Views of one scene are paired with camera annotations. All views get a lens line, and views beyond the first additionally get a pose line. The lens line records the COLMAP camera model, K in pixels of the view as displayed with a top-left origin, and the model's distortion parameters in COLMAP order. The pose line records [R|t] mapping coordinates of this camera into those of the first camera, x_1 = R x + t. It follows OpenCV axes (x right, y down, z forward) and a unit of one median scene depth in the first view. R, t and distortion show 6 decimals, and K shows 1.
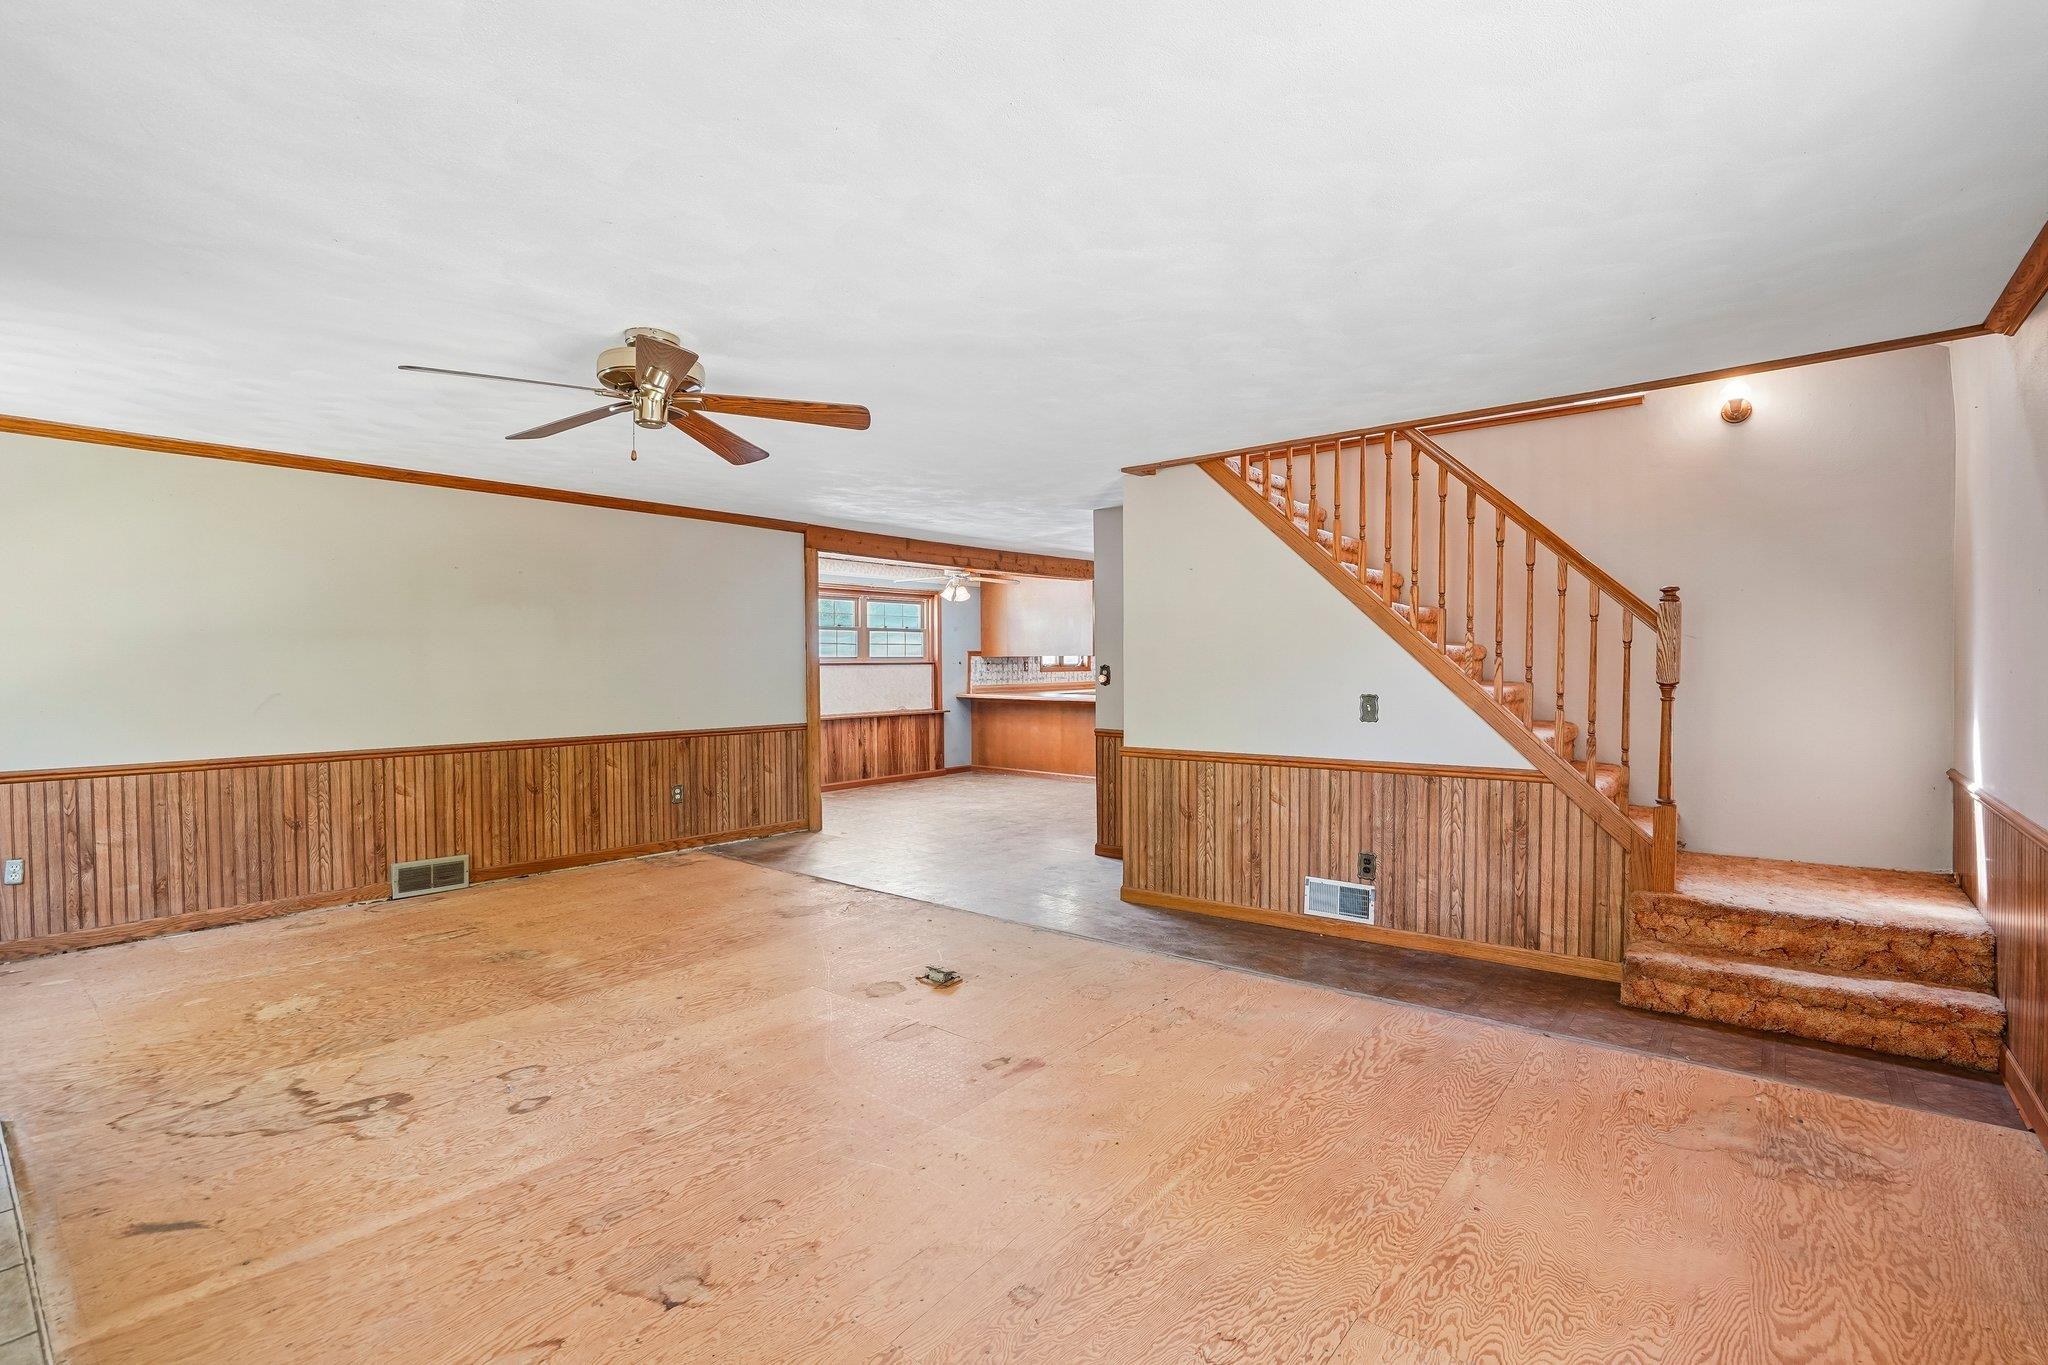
lens RADIAL K [[944.1, 0, 1021.2], [0, 944.1, 686.9], [0, 0, 1]] dist [-0.060717, 0.022370]
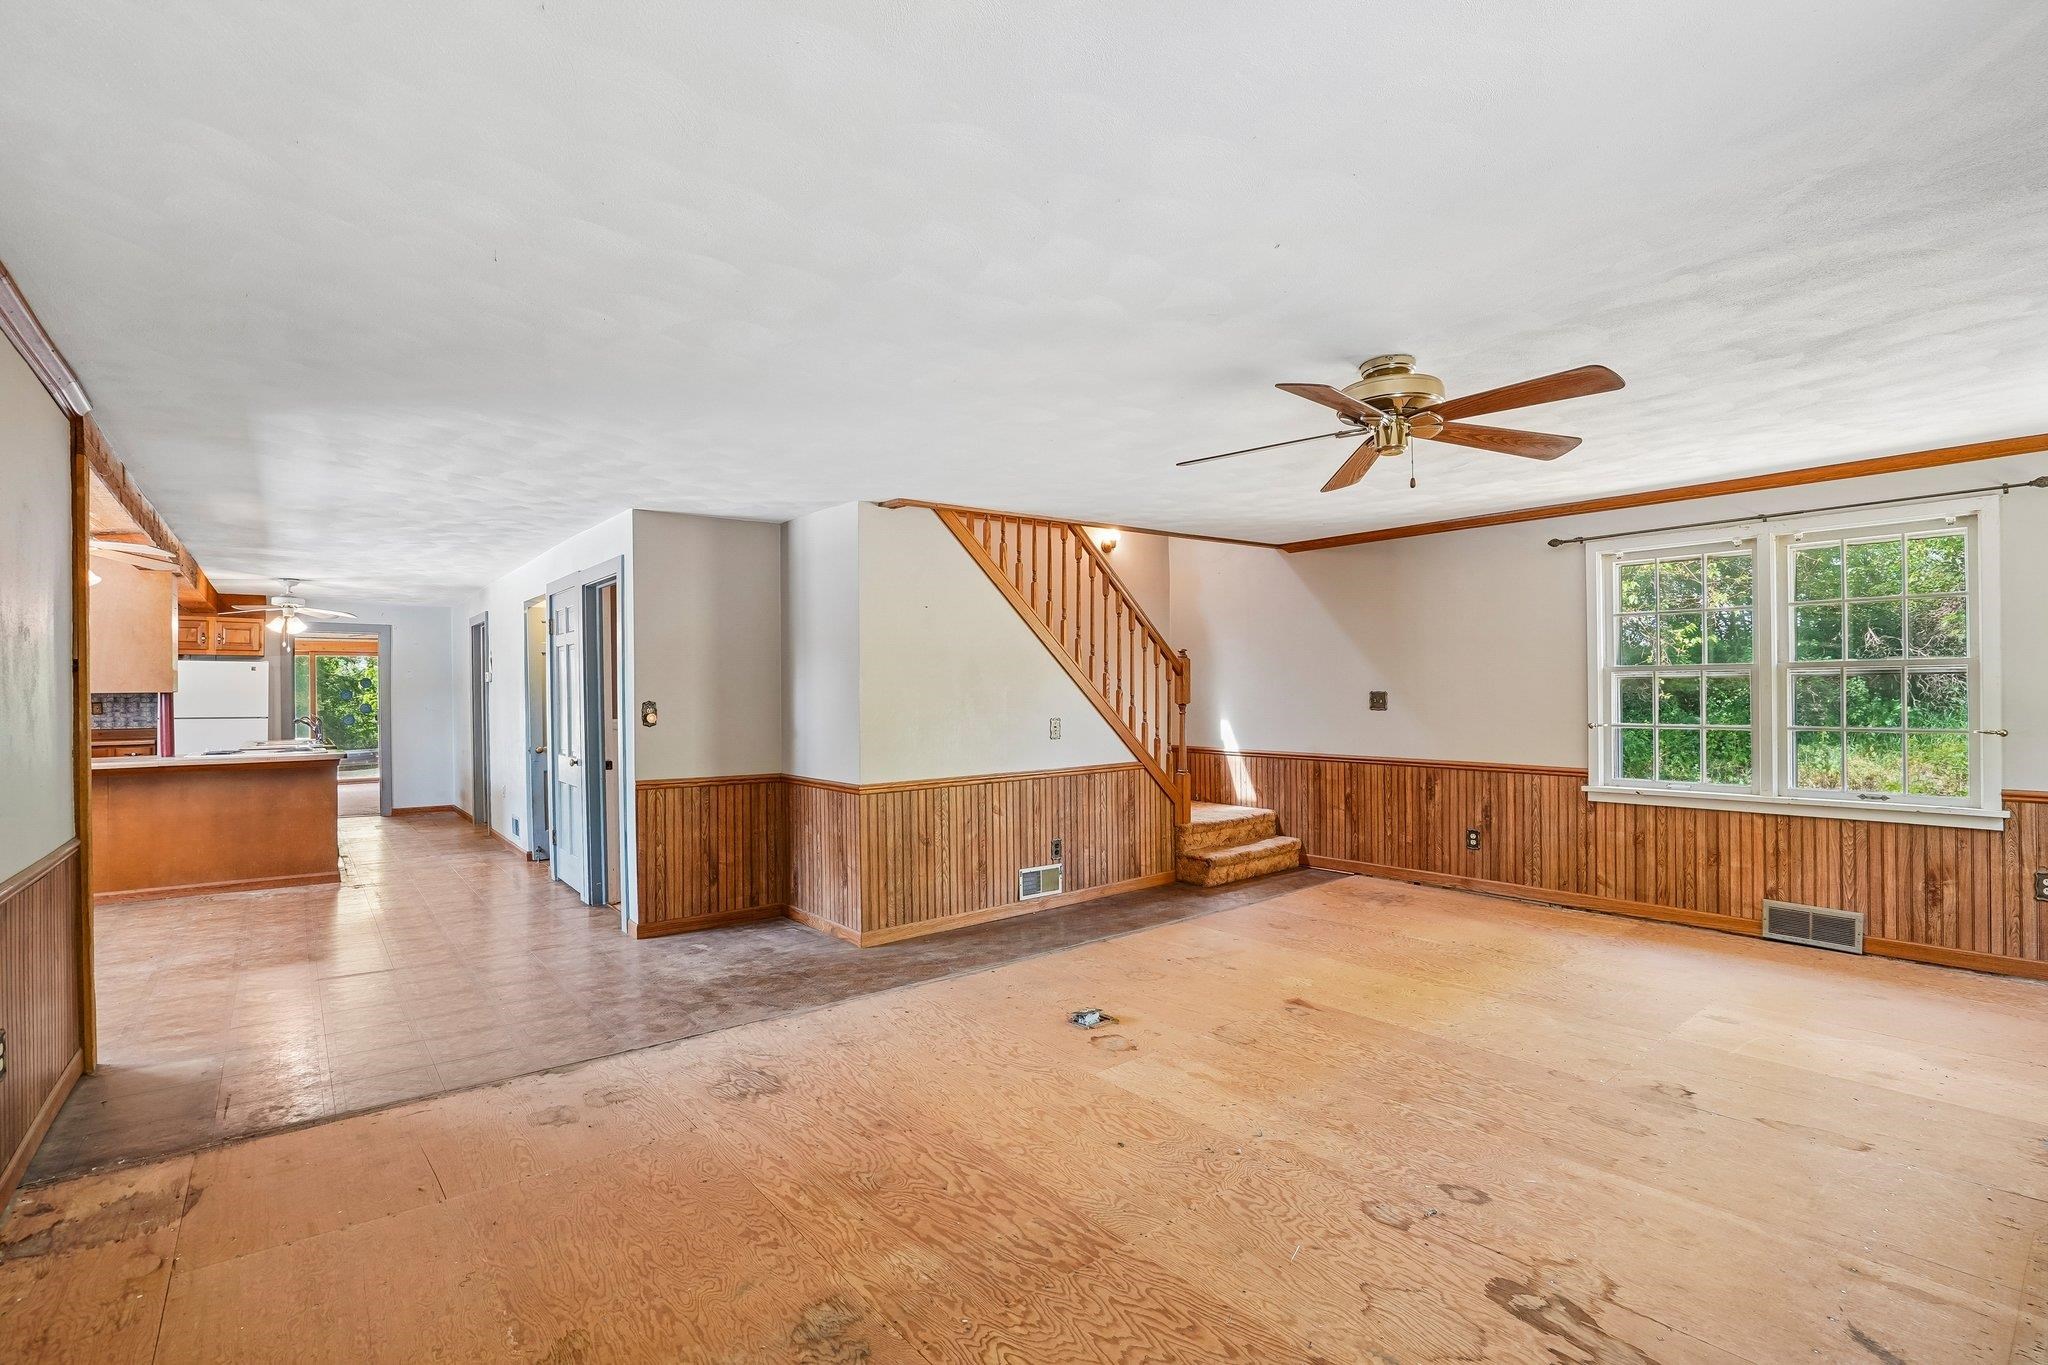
lens RADIAL K [[944.1, 0, 1021.2], [0, 944.1, 686.9], [0, 0, 1]] dist [-0.060717, 0.022370]
pose [[0.201261, 0.006534, 0.979516, -1.042581], [0.033533, 0.999346, -0.013556, -0.022439], [-0.978964, 0.035575, 0.200910, 0.858333]]
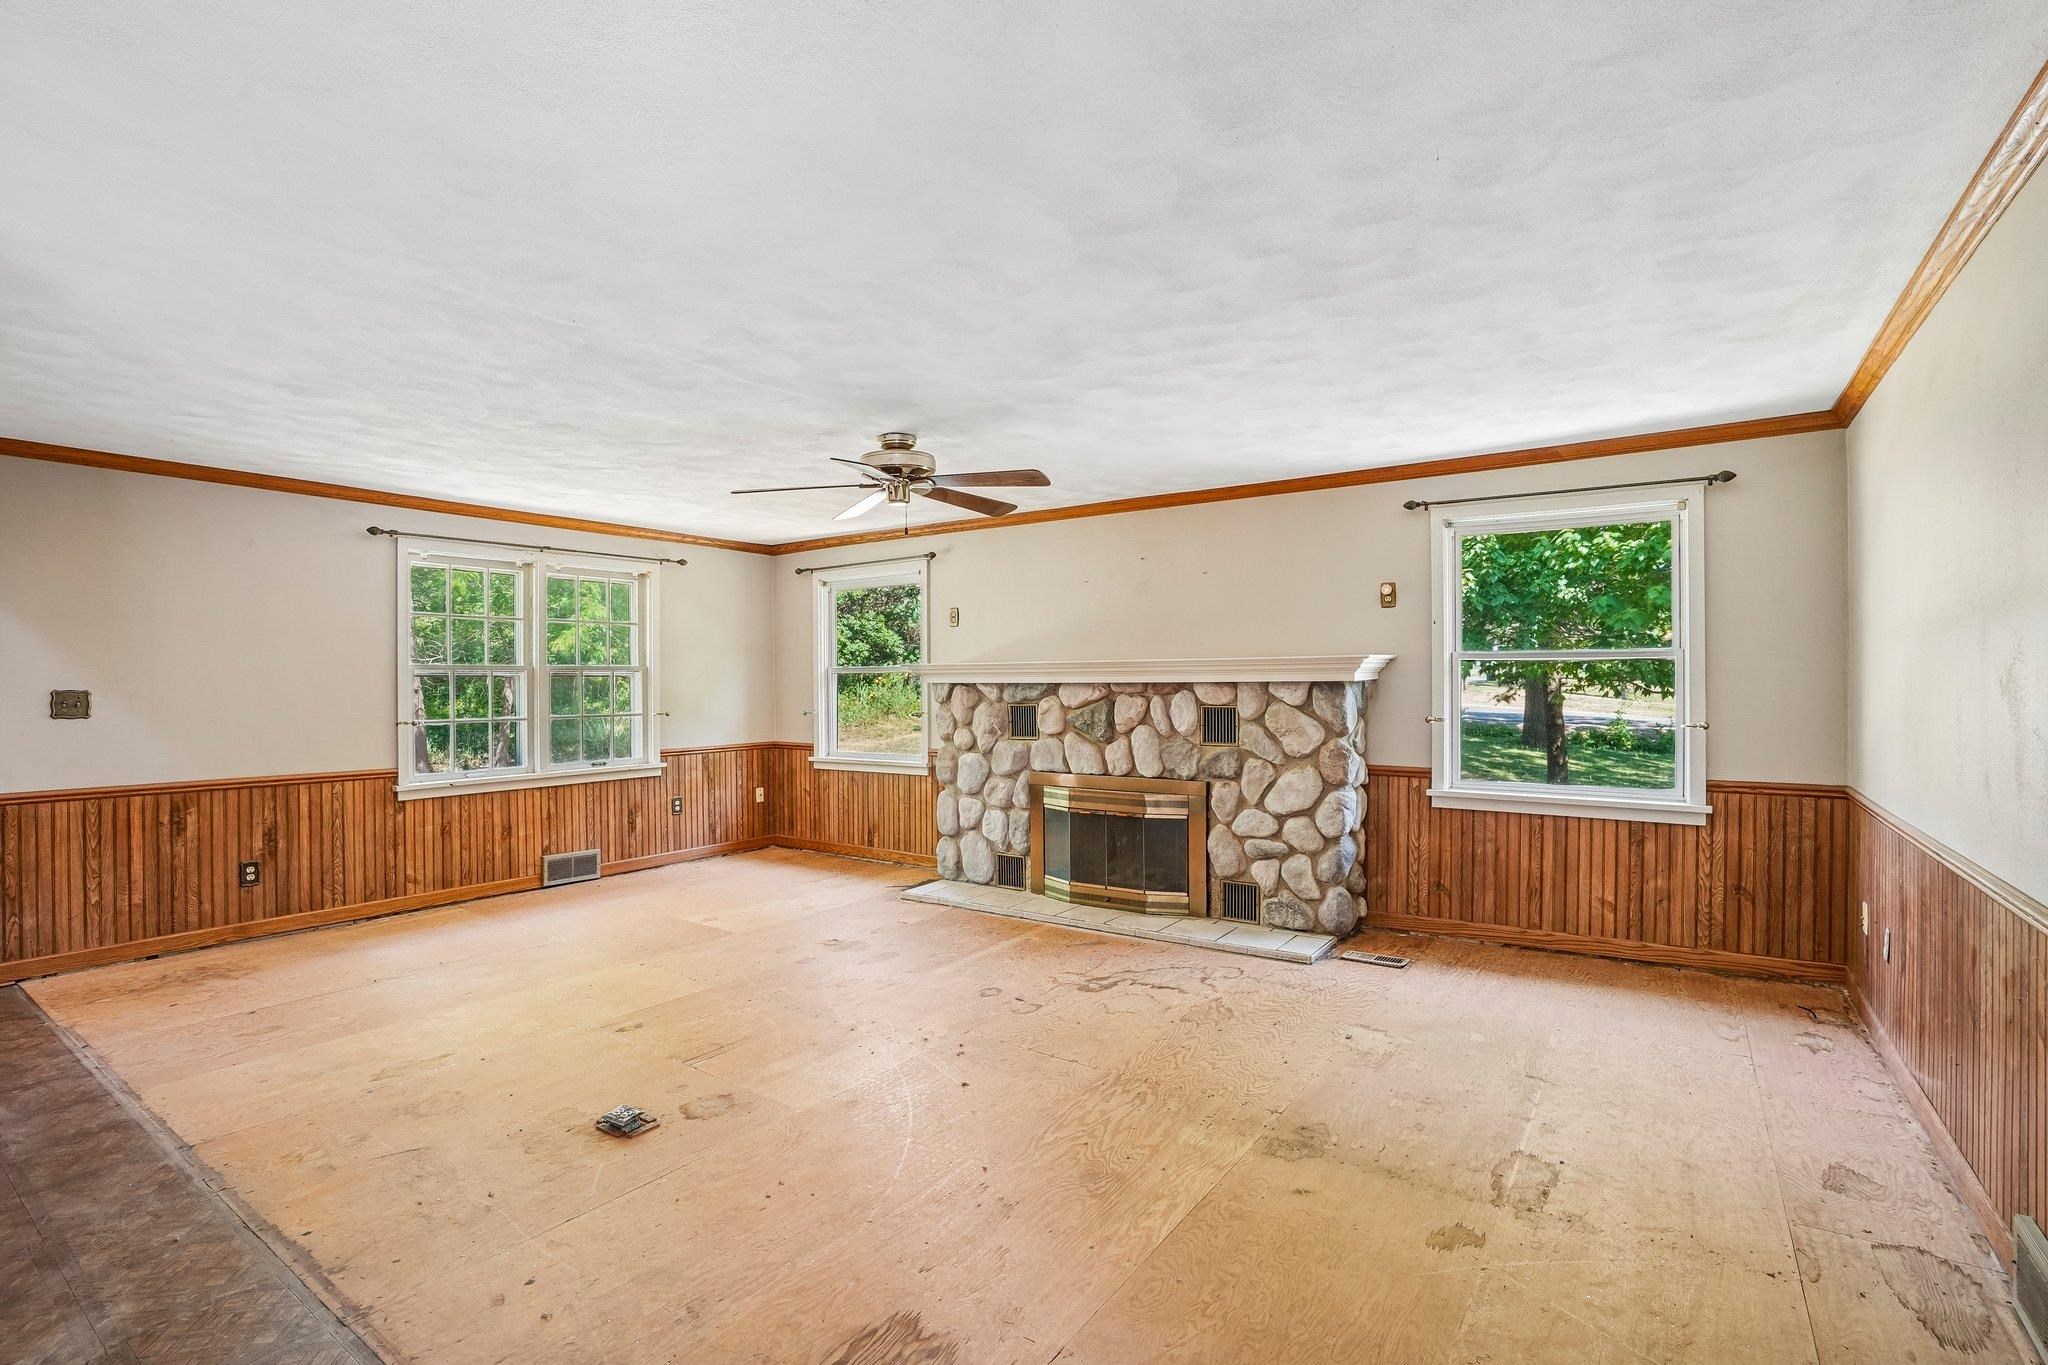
lens RADIAL K [[944.1, 0, 1021.2], [0, 944.1, 686.9], [0, 0, 1]] dist [-0.060717, 0.022370]
pose [[-0.996759, 0.012599, -0.079455, -0.333391], [0.010126, 0.999454, 0.031441, -0.042031], [0.079808, 0.030535, -0.996342, 1.706023]]
